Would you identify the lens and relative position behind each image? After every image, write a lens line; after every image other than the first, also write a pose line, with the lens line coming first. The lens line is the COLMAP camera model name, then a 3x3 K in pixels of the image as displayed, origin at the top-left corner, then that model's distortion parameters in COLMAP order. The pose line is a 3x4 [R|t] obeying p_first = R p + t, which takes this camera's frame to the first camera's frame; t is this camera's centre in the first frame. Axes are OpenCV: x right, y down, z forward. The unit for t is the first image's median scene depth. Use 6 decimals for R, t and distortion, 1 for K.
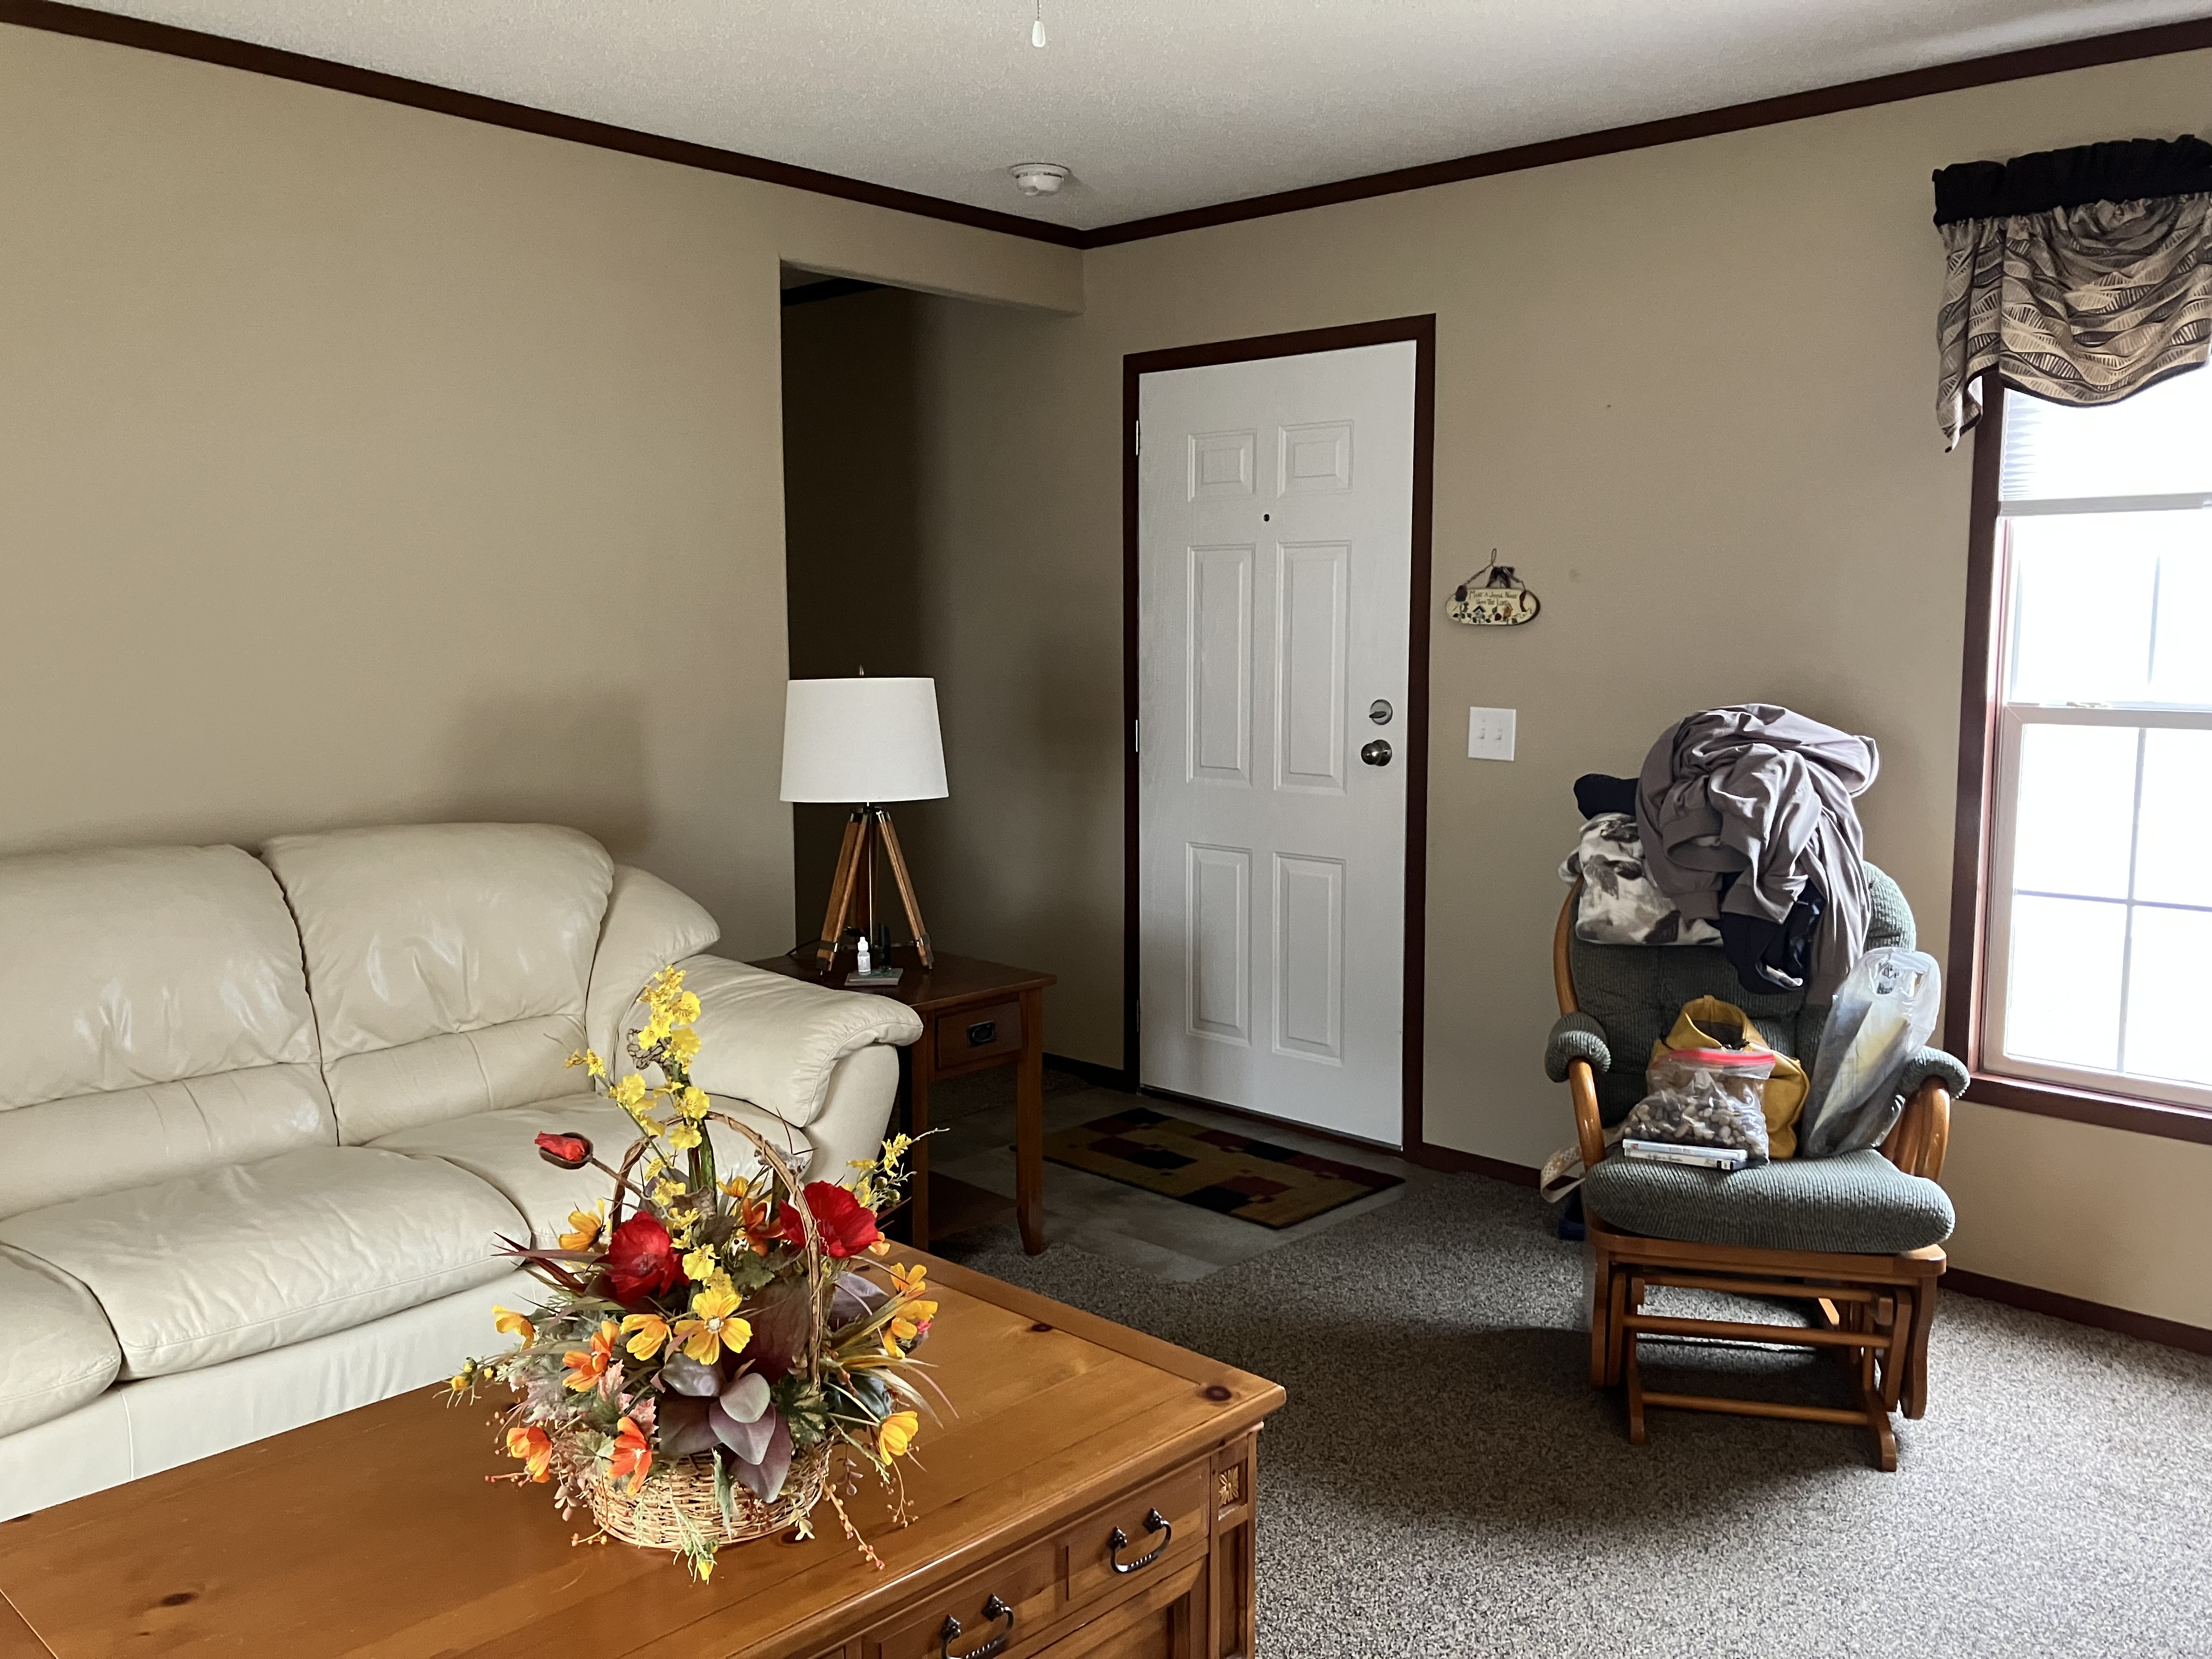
lens RADIAL K [[1794.4, 0, 1100.1], [0, 1794.4, 813.8], [0, 0, 1]] dist [0.026495, -0.009554]
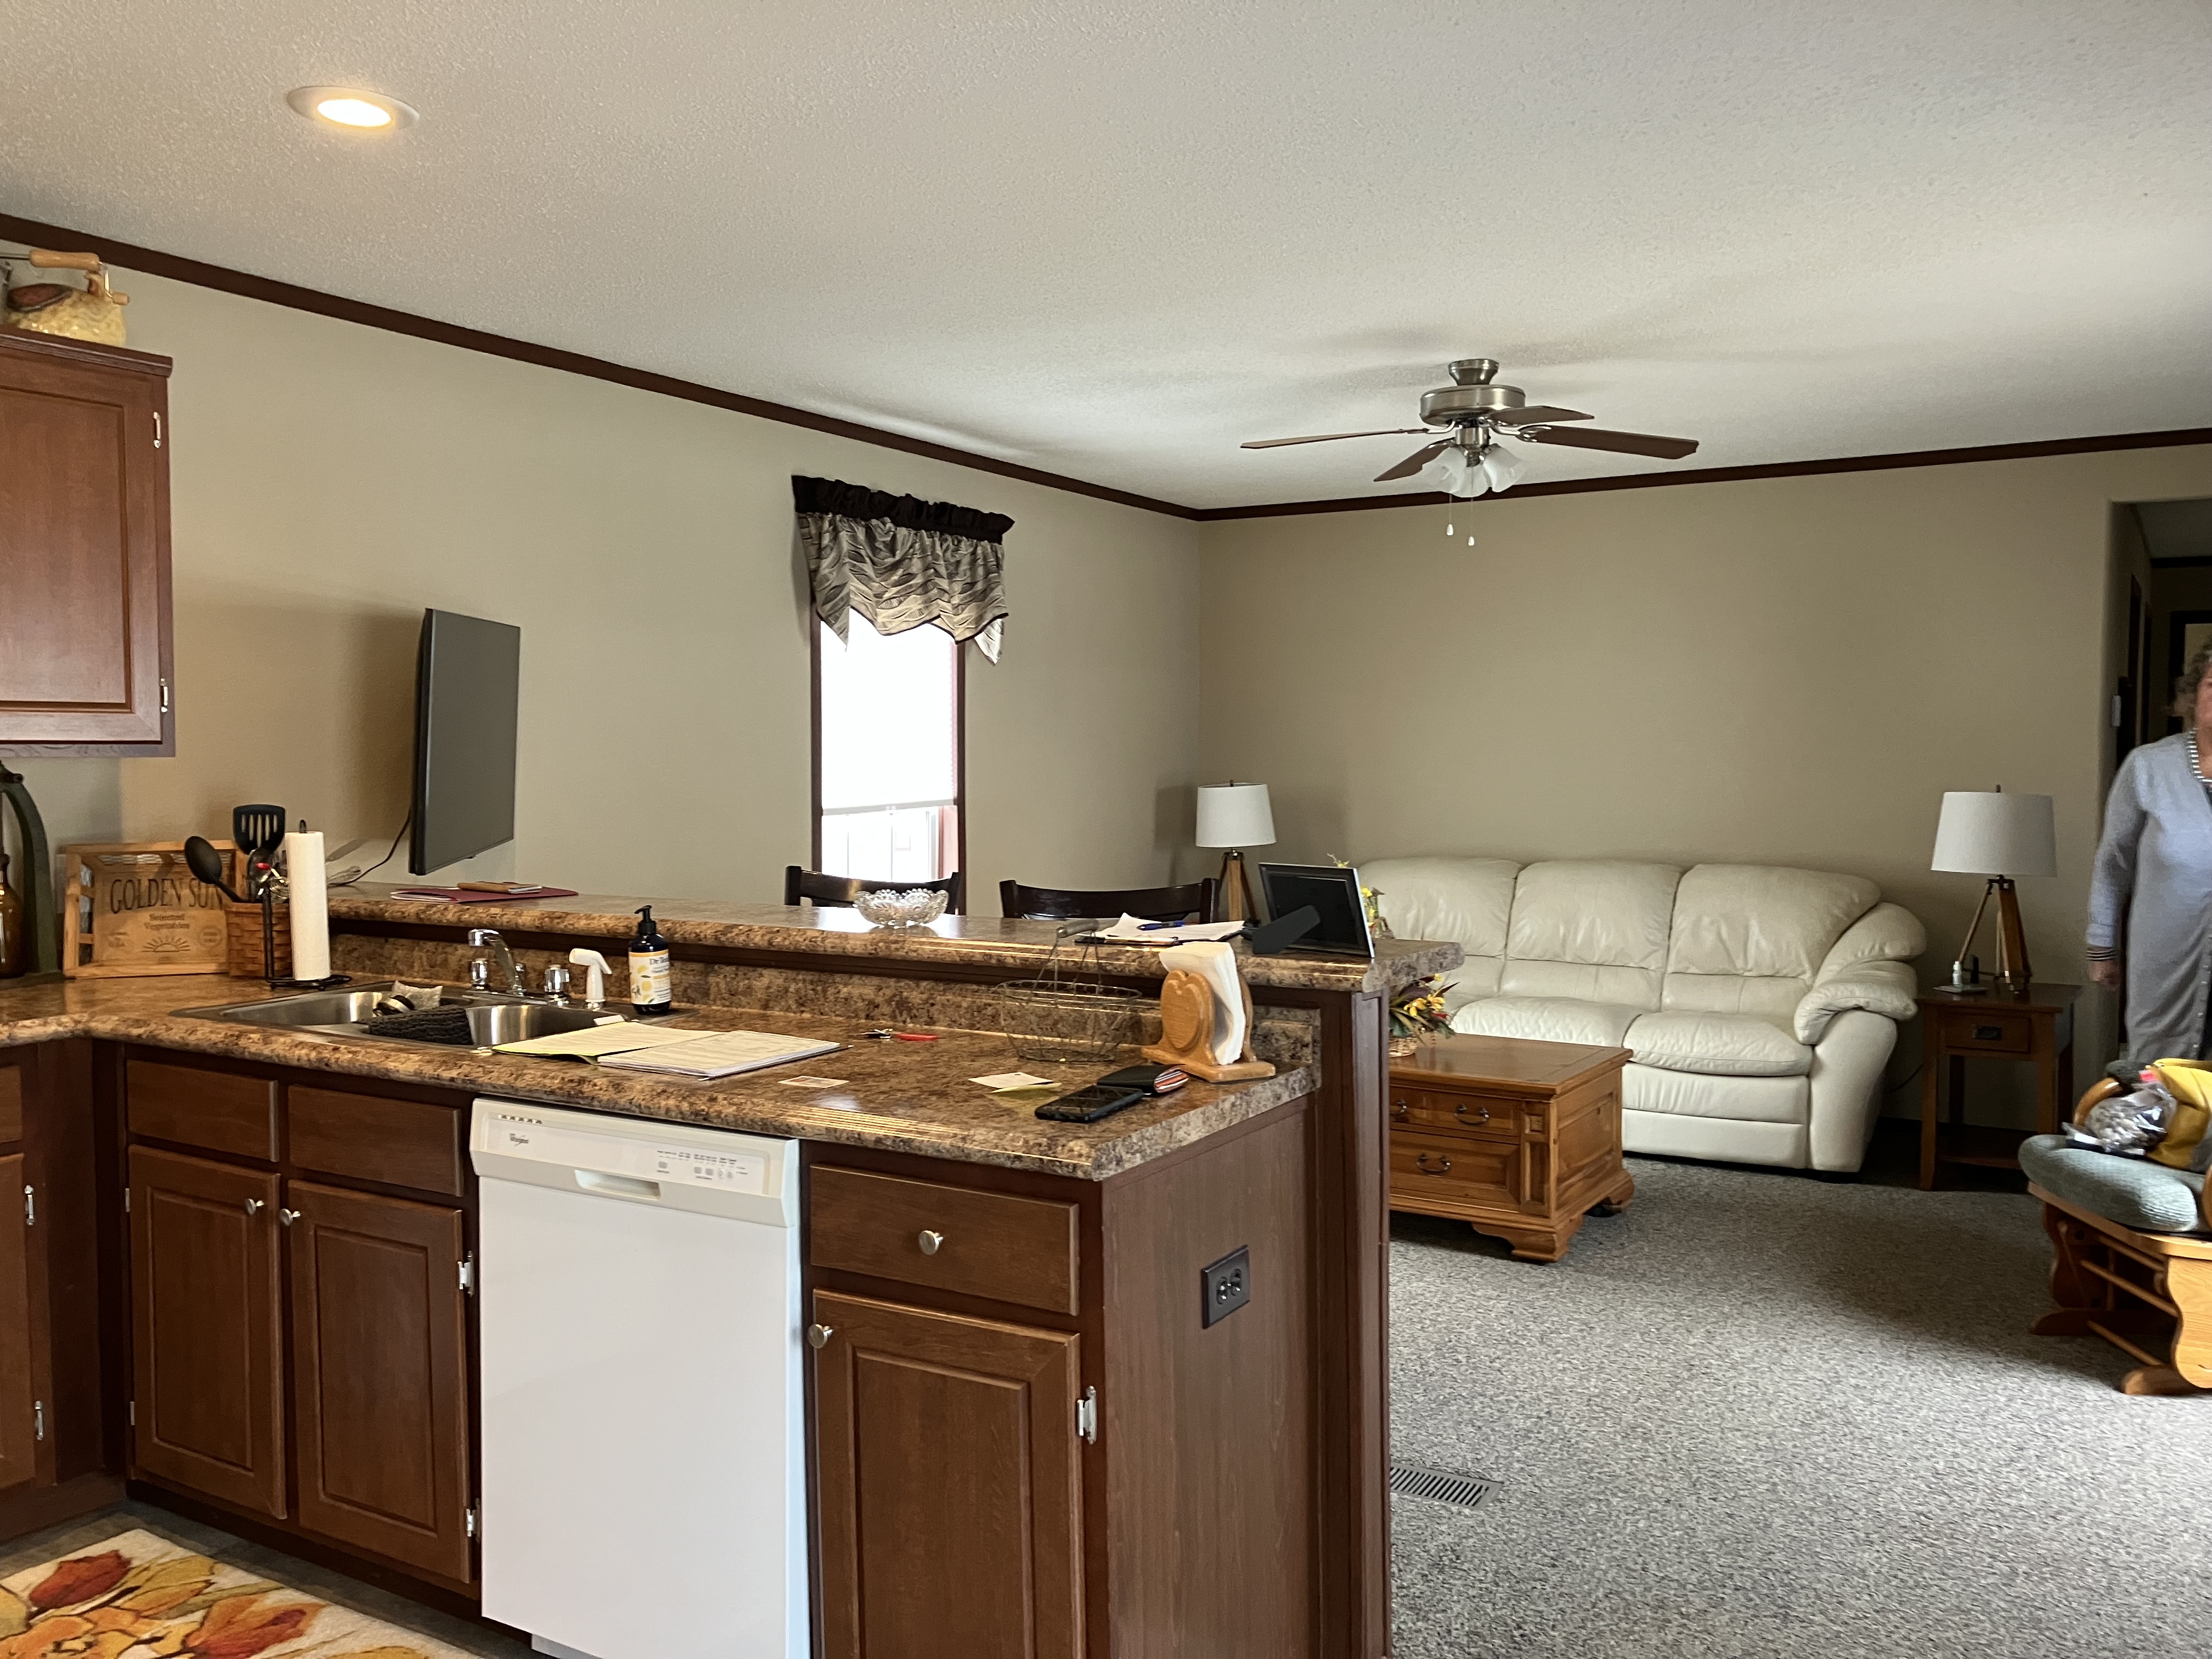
lens RADIAL K [[1785.5, 0, 1106.0], [0, 1785.5, 829.5], [0, 0, 1]] dist [0.006832, -0.055925]
pose [[0.222458, 0.047574, -0.973781, 1.284847], [-0.116043, 0.993000, 0.022003, 0.010226], [0.968012, 0.108106, 0.226421, -0.049783]]
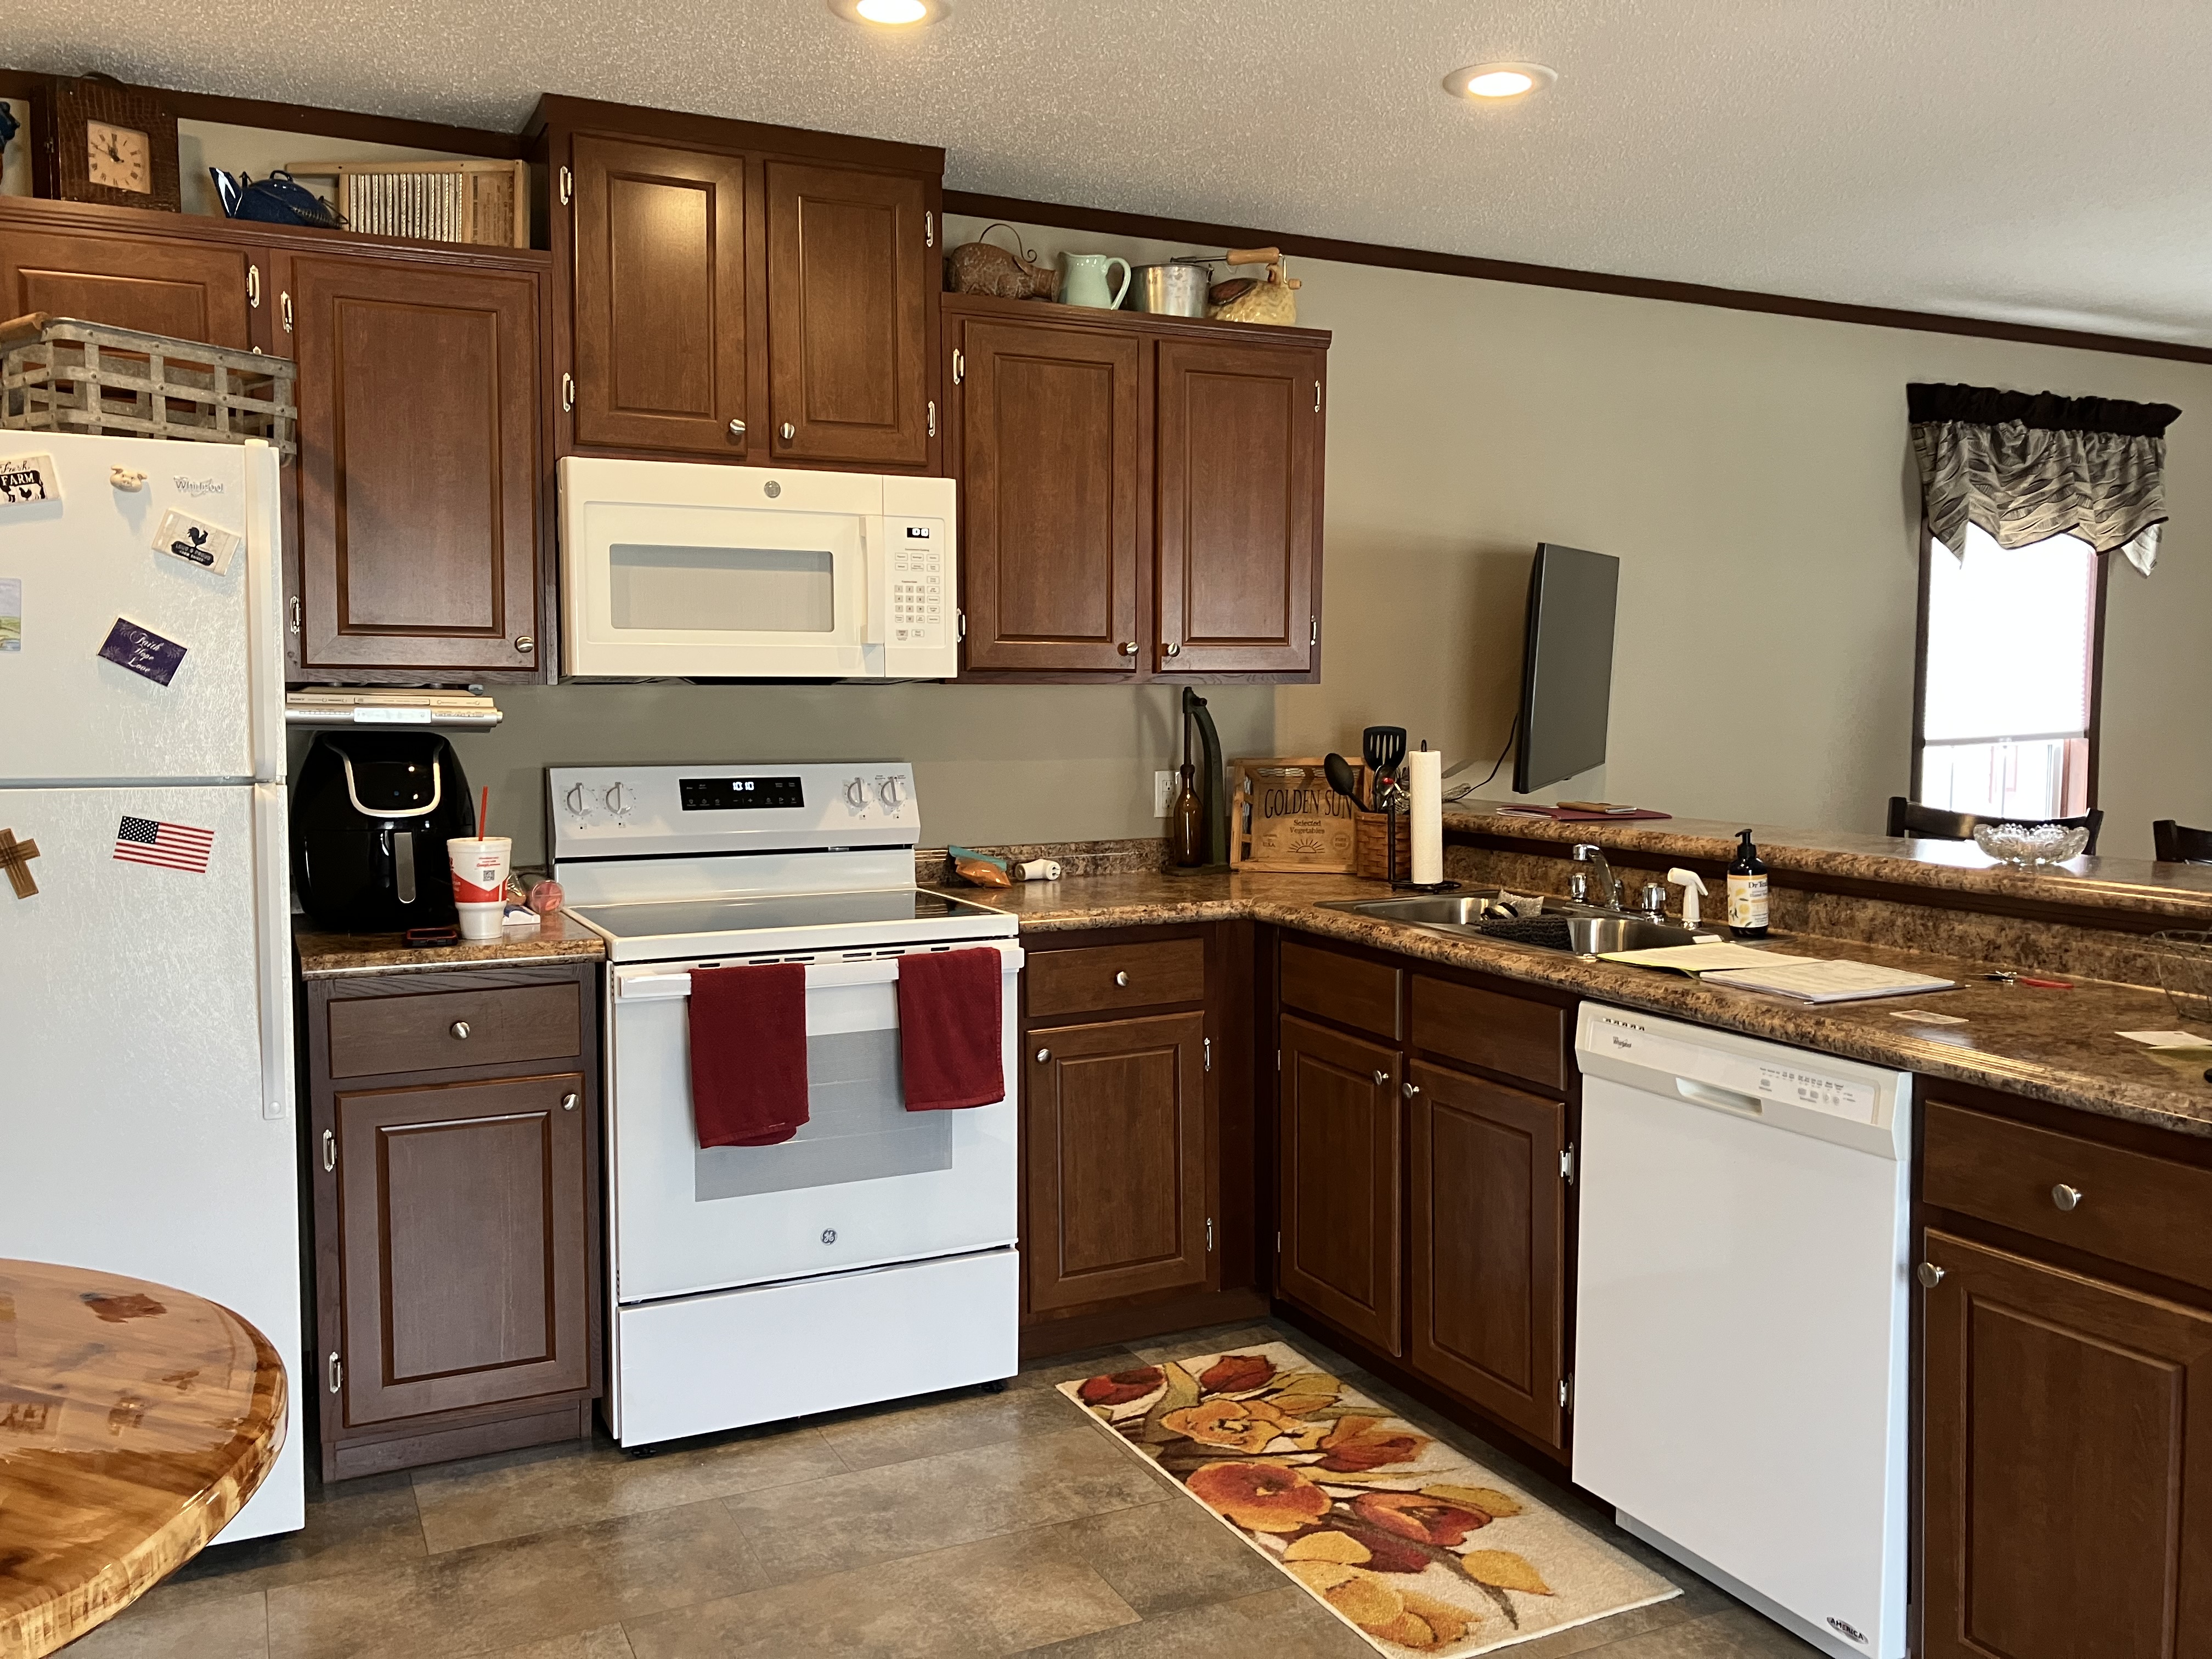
lens RADIAL K [[1794.4, 0, 1100.1], [0, 1794.4, 813.8], [0, 0, 1]] dist [0.026495, -0.009554]
pose [[-0.344676, 0.073972, -0.935803, 1.344749], [-0.106820, 0.987324, 0.117389, 0.016605], [0.932624, 0.140423, -0.332405, -0.077182]]
